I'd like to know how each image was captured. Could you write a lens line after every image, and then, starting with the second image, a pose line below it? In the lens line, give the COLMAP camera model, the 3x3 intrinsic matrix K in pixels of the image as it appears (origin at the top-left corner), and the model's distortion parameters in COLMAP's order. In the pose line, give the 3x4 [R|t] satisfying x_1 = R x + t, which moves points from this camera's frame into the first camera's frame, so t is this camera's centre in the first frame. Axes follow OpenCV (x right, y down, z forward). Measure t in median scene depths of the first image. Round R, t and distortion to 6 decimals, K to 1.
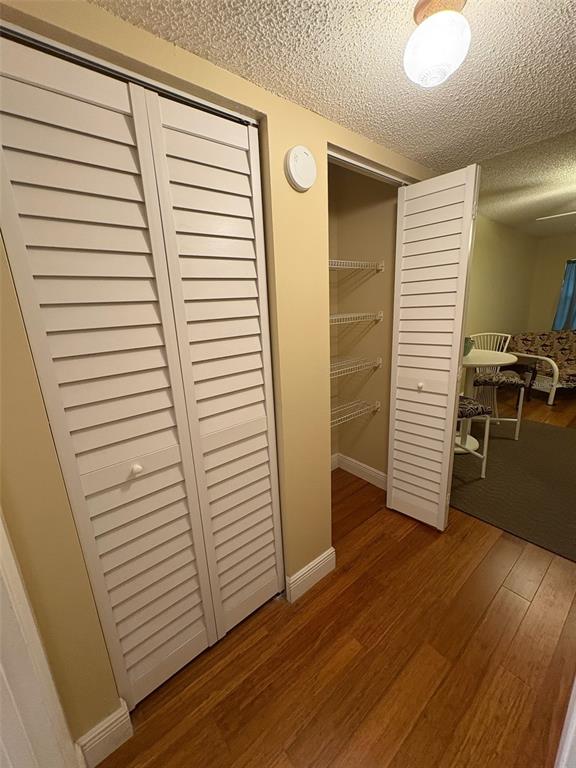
lens RADIAL K [[307.3, 0, 288.4], [0, 307.3, 382.5], [0, 0, 1]] dist [0.001497, 0.000523]
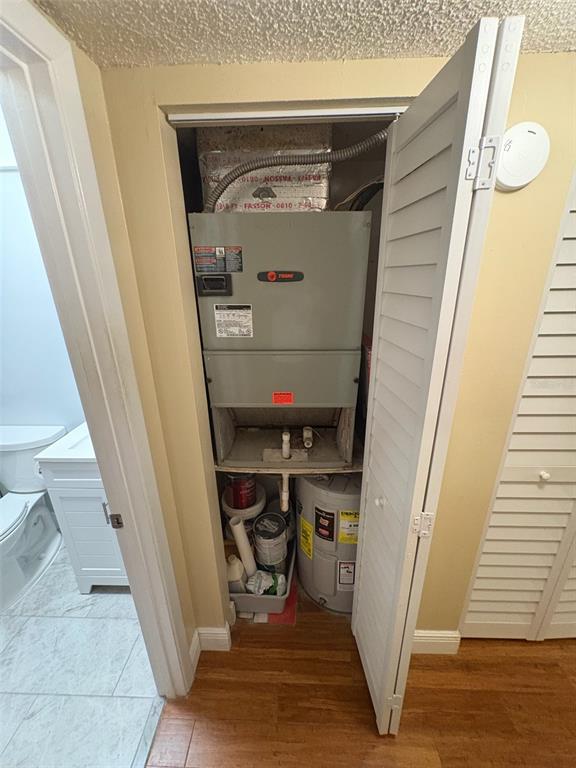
lens RADIAL K [[307.3, 0, 289.0], [0, 307.3, 385.2], [0, 0, 1]] dist [0.001497, 0.000523]
pose [[0.754498, 0.252418, -0.605820, 0.196788], [-0.178301, 0.967199, 0.180929, -0.245819], [0.631618, -0.028492, 0.774756, 0.147849]]
